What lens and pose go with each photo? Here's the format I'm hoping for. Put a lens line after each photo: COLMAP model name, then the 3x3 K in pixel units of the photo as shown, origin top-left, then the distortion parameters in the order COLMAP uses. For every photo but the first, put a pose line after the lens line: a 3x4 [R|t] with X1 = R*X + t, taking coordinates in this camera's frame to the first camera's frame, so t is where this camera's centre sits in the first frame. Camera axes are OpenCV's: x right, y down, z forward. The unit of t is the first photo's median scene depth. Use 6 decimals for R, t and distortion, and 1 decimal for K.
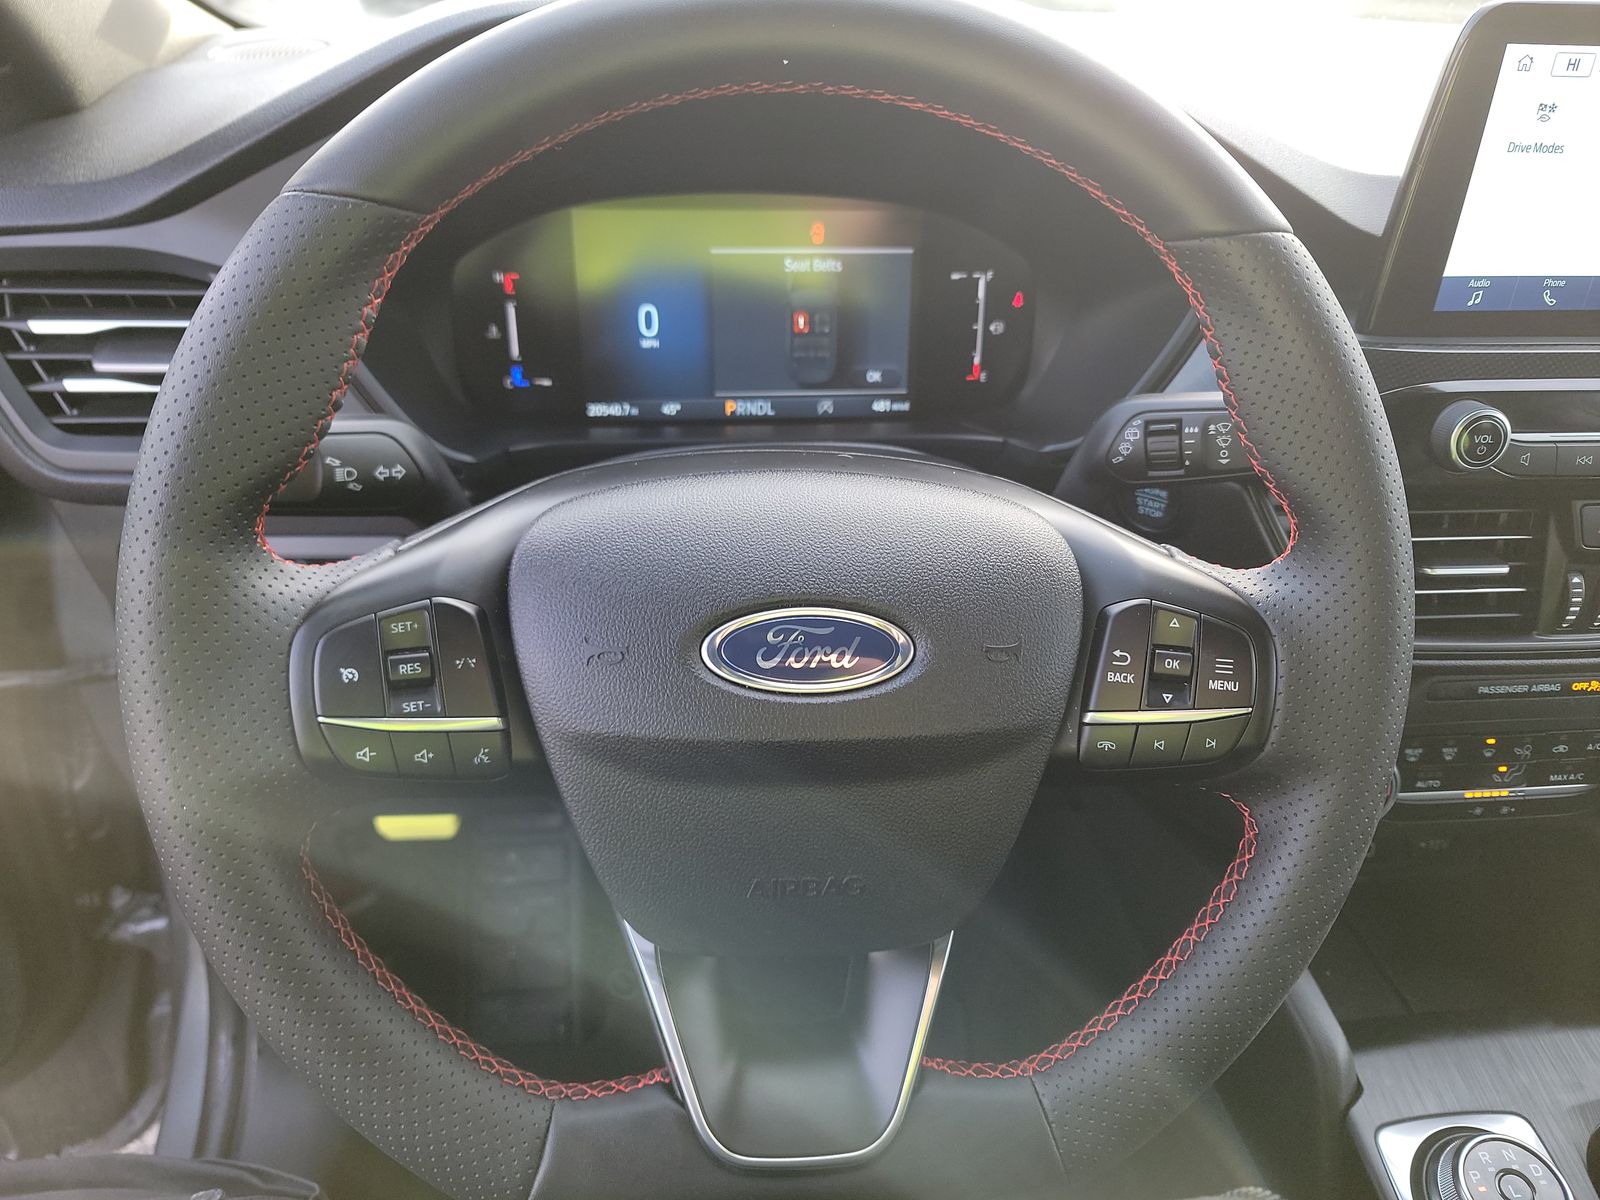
lens RADIAL K [[1122.7, 0, 800.0], [0, 1122.7, 600.0], [0, 0, 1]] dist [0.008162, -0.036101]
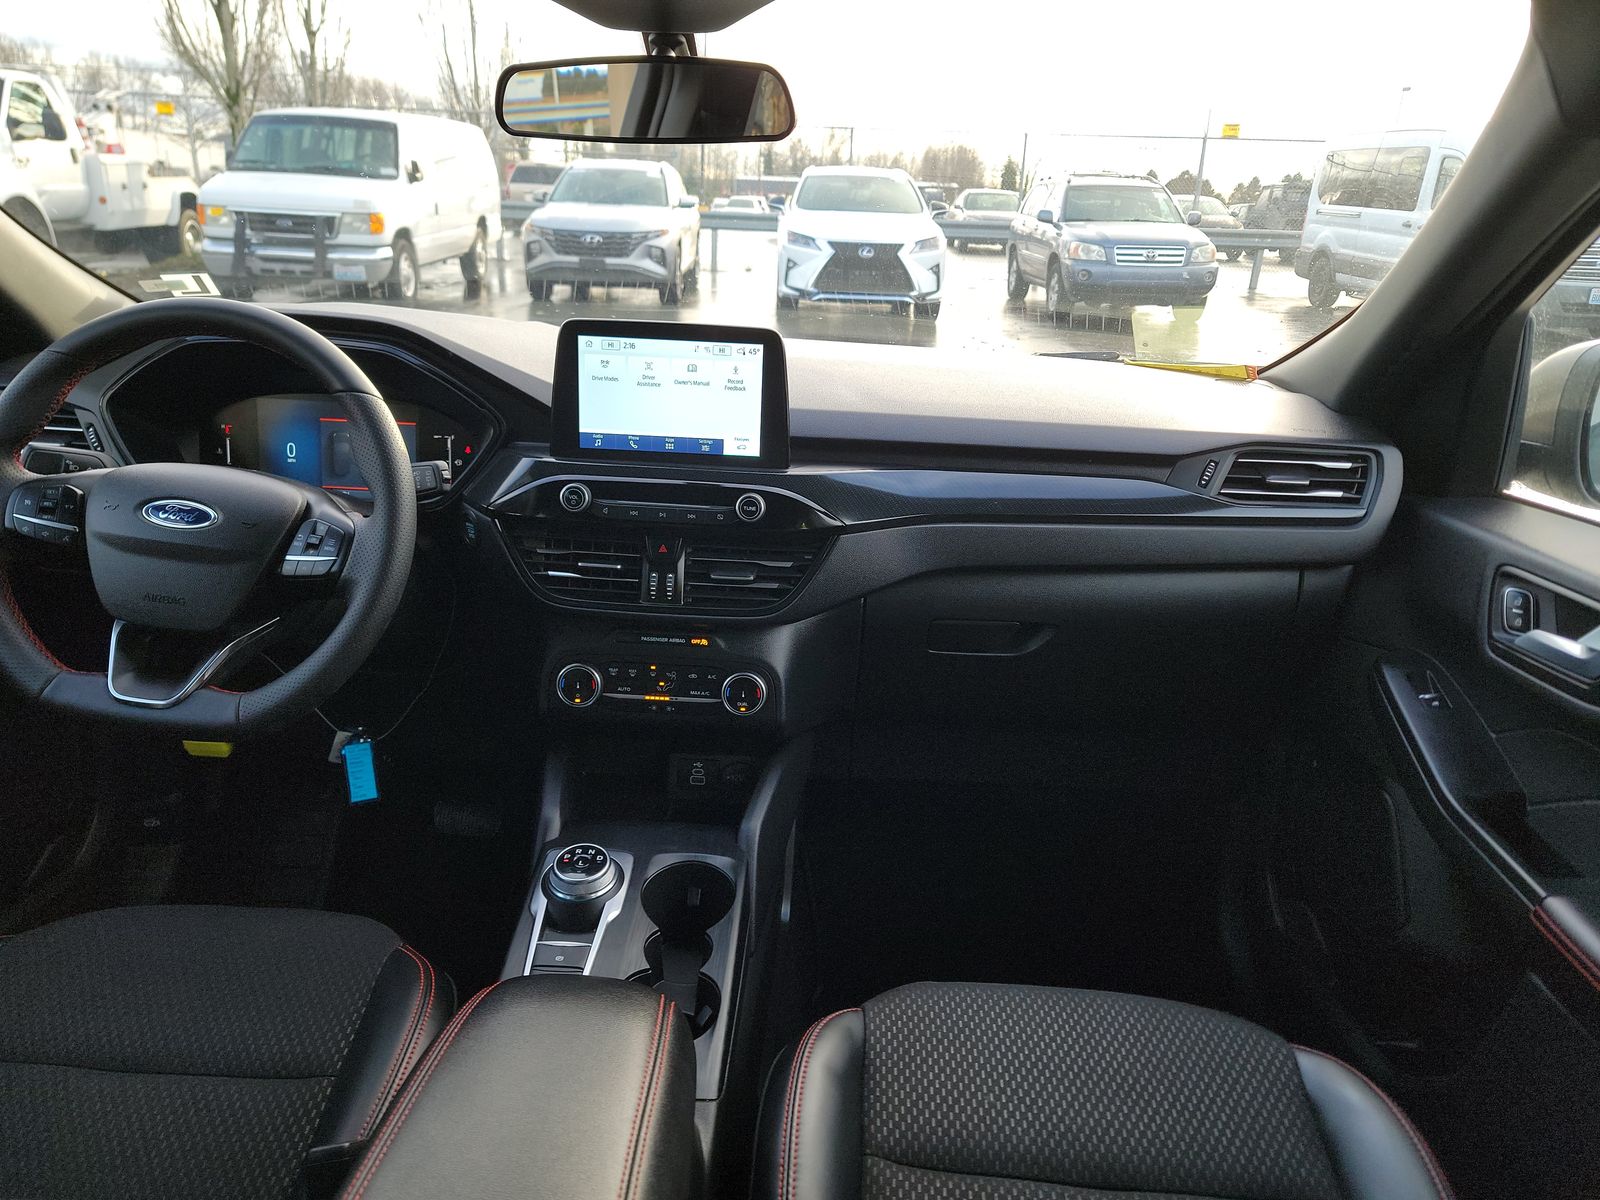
lens RADIAL K [[1122.7, 0, 800.0], [0, 1122.7, 600.0], [0, 0, 1]] dist [0.008162, -0.036101]
pose [[0.992164, 0.055948, -0.111716, 1.039346], [-0.081215, 0.968262, -0.236376, 0.436214], [0.094946, 0.243597, 0.965218, -0.862883]]
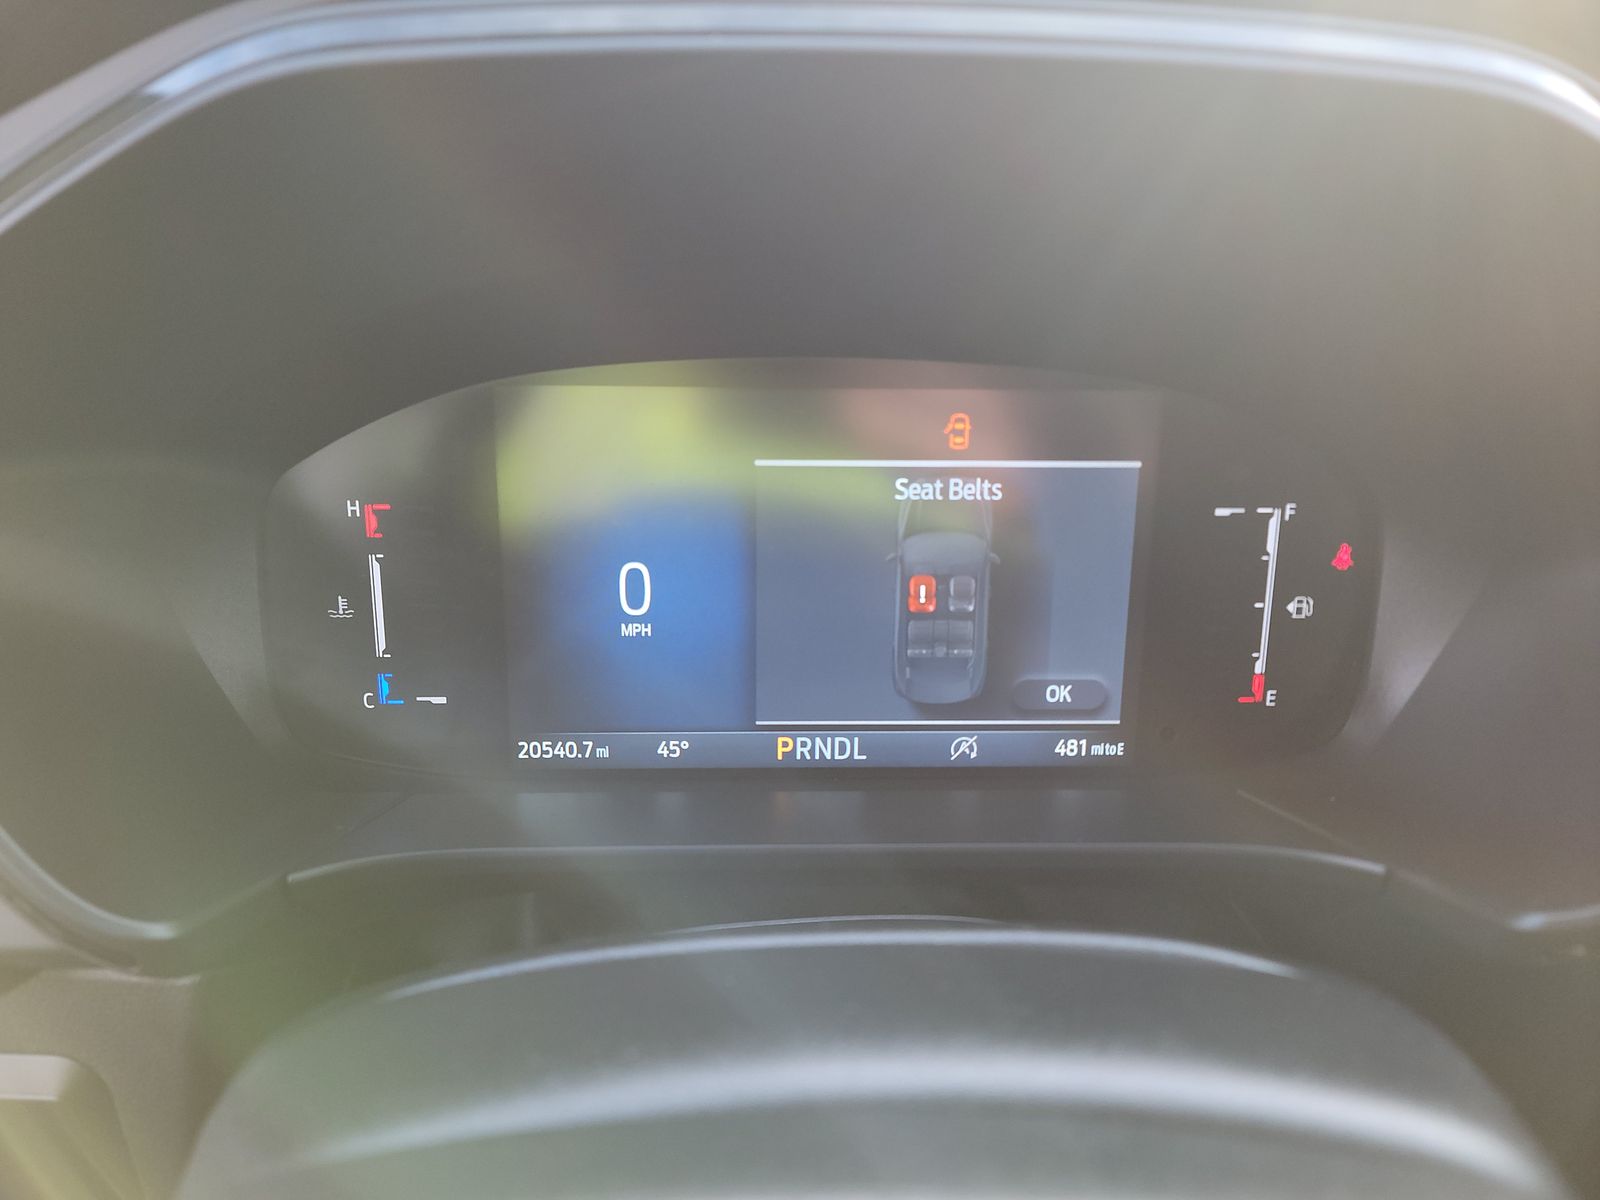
lens RADIAL K [[1122.7, 0, 800.0], [0, 1122.7, 600.0], [0, 0, 1]] dist [0.008162, -0.036101]
pose [[0.998876, 0.011297, -0.046027, -0.031639], [-0.019072, 0.984881, -0.172180, -0.152285], [0.043386, 0.172865, 0.983990, 0.479627]]
